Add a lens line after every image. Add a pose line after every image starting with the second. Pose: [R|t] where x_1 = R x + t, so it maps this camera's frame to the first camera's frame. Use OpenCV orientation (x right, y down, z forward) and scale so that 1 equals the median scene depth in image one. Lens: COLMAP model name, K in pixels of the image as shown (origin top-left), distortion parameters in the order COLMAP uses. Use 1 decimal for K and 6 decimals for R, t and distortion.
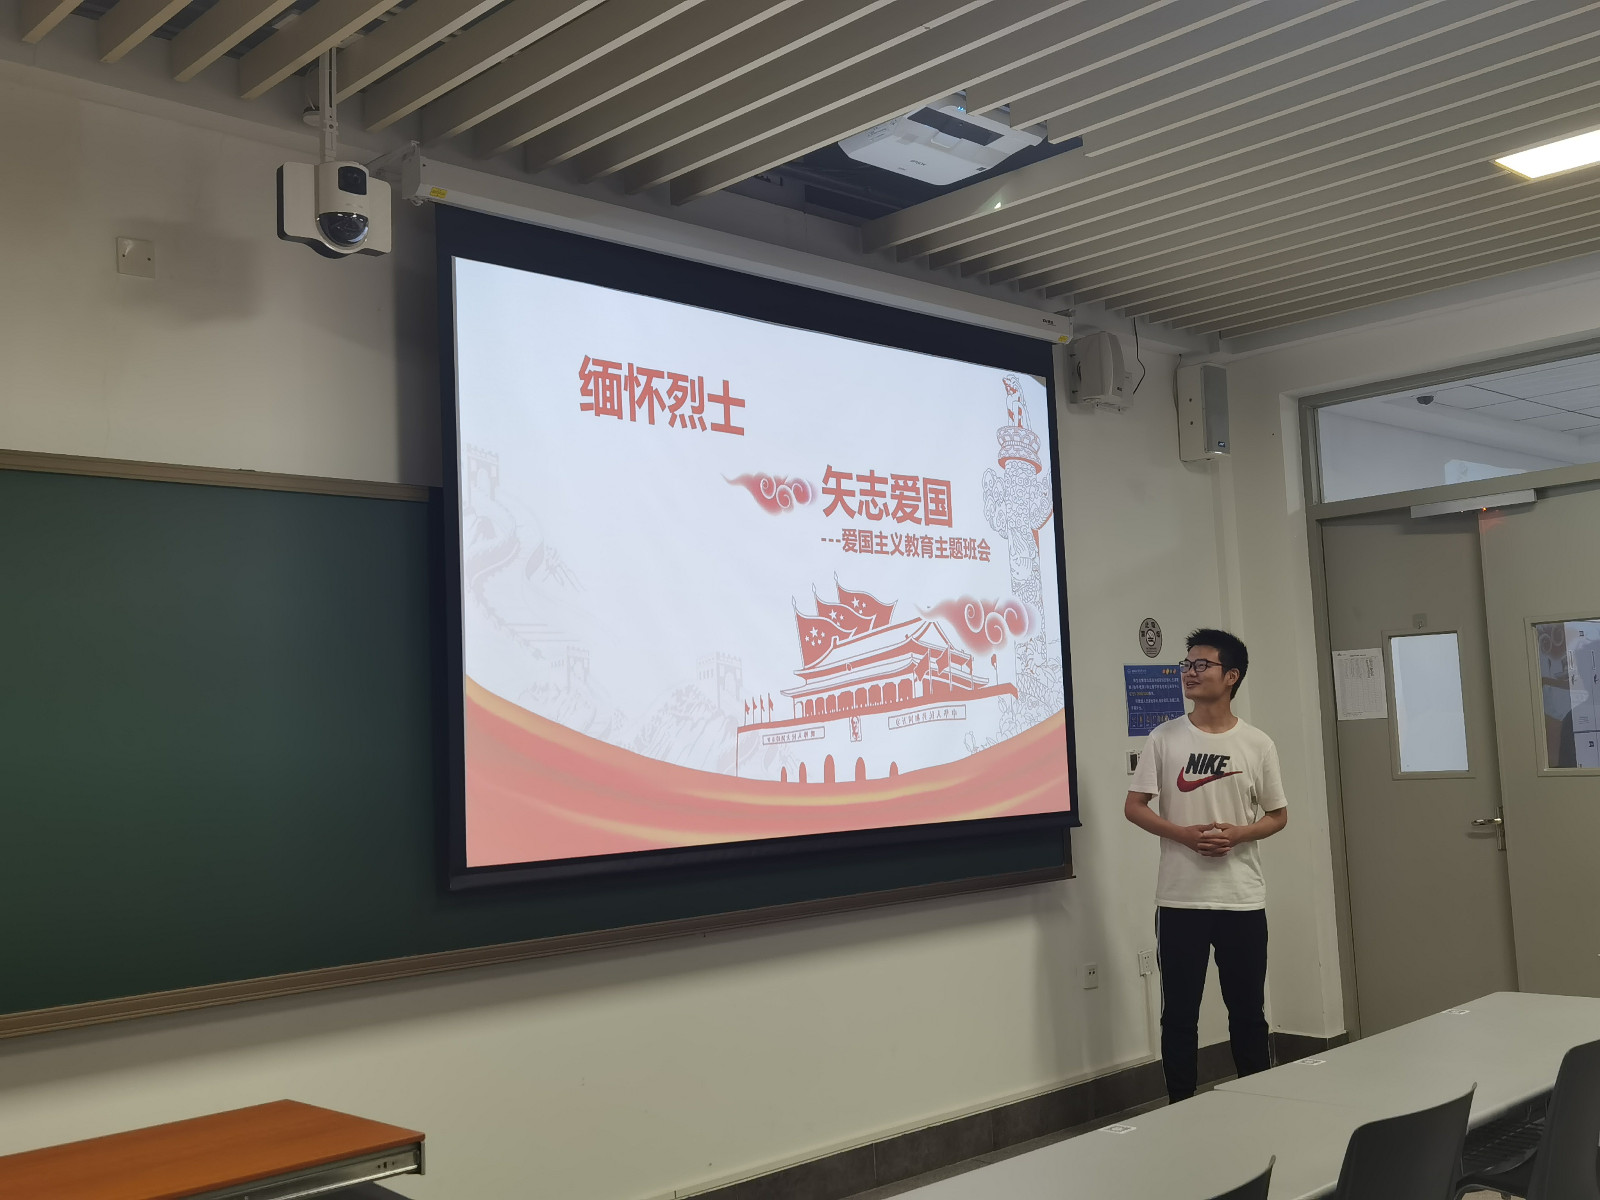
lens RADIAL K [[1630.9, 0, 801.7], [0, 1630.9, 601.6], [0, 0, 1]] dist [-0.039206, 0.000000]
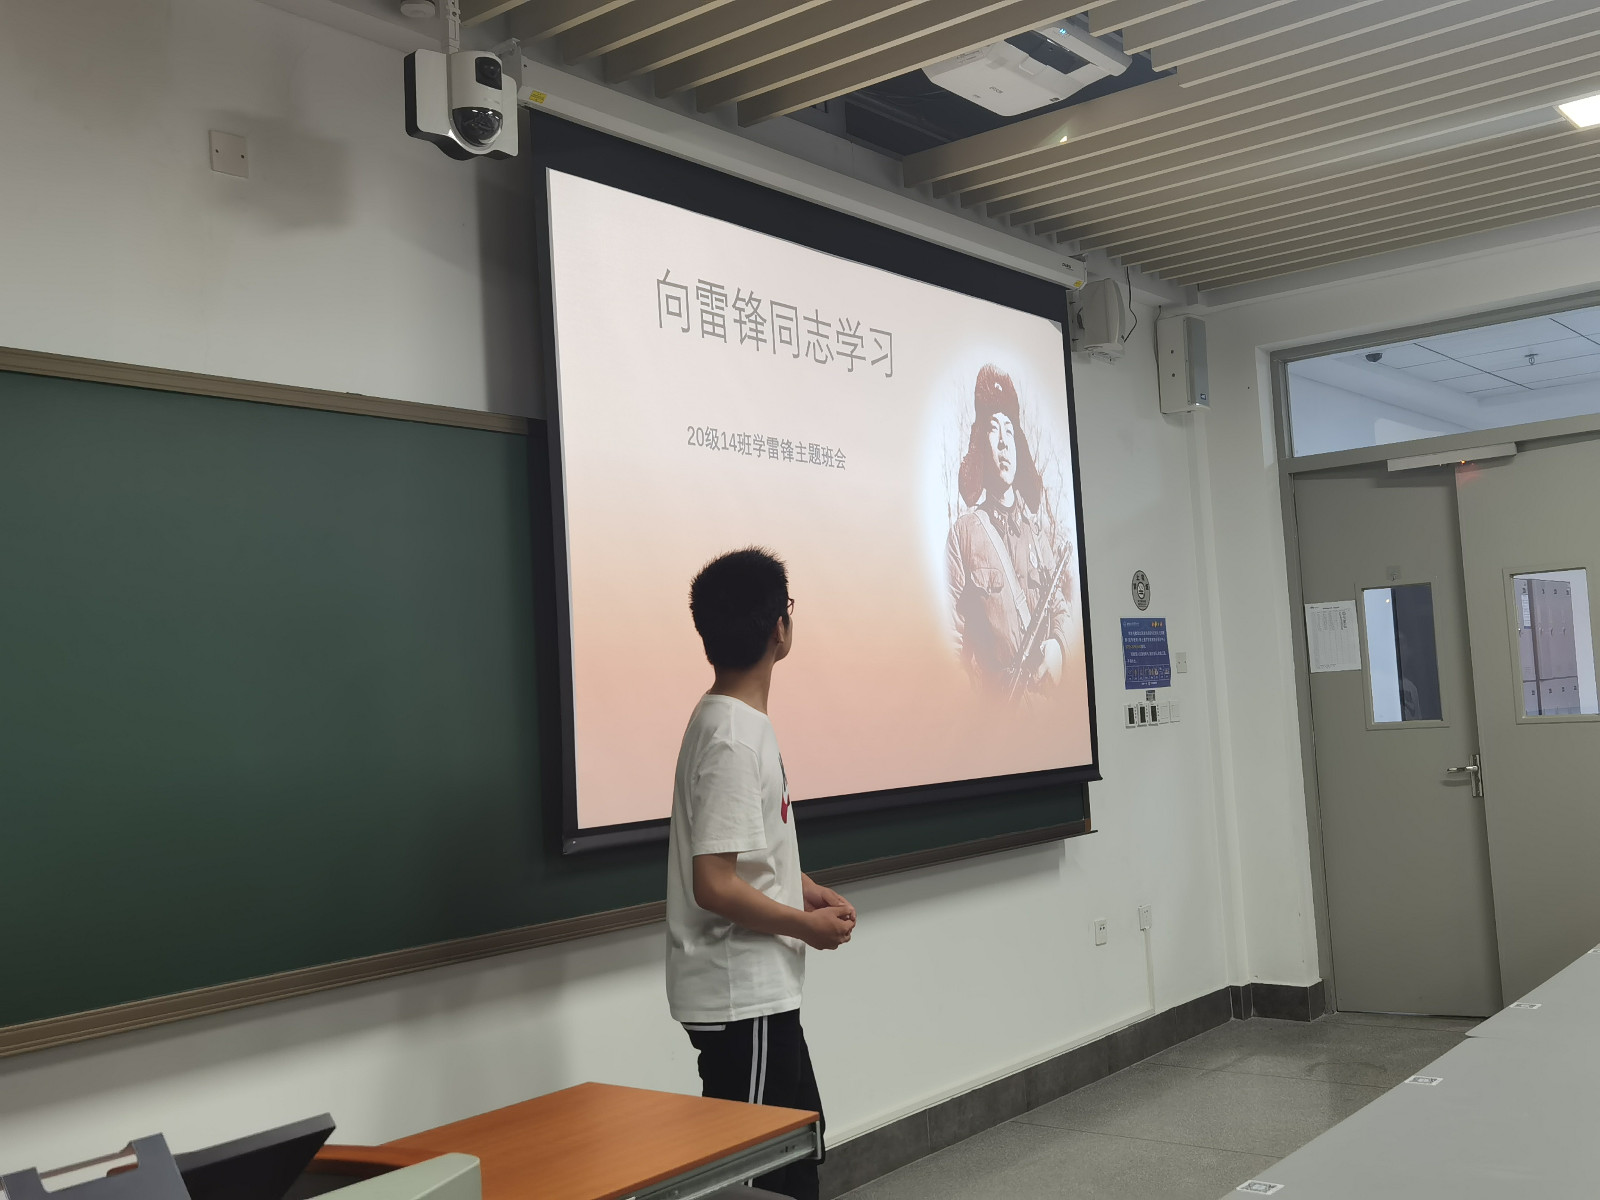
lens RADIAL K [[1630.9, 0, 799.3], [0, 1630.9, 595.2], [0, 0, 1]] dist [-0.039206, 0.000000]
pose [[0.993057, -0.004745, 0.117541, -0.124833], [0.003030, 0.999886, 0.014771, 0.011223], [-0.117598, -0.014312, 0.992958, 0.044575]]
